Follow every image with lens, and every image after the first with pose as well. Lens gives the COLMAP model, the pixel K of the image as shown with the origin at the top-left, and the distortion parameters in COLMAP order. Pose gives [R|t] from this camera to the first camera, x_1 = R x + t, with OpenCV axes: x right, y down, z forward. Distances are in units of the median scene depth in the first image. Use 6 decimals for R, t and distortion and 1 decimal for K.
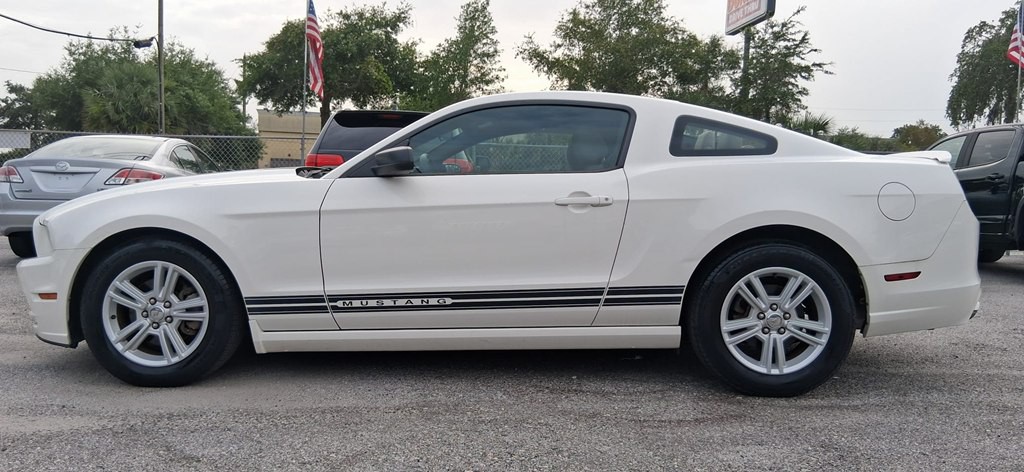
lens RADIAL K [[779.7, 0, 507.9], [0, 779.7, 246.5], [0, 0, 1]] dist [0.098623, -0.180352]
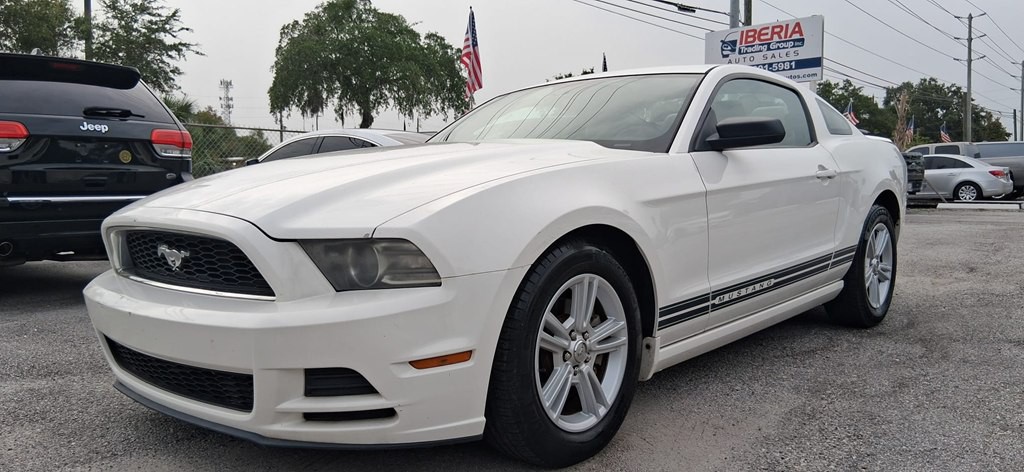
lens RADIAL K [[779.7, 0, 507.9], [0, 779.7, 246.5], [0, 0, 1]] dist [0.098623, -0.180352]
pose [[0.646764, -0.085427, 0.757891, -0.097098], [0.070135, 0.996159, 0.052432, -0.004400], [-0.759459, 0.019244, 0.650271, 0.060318]]
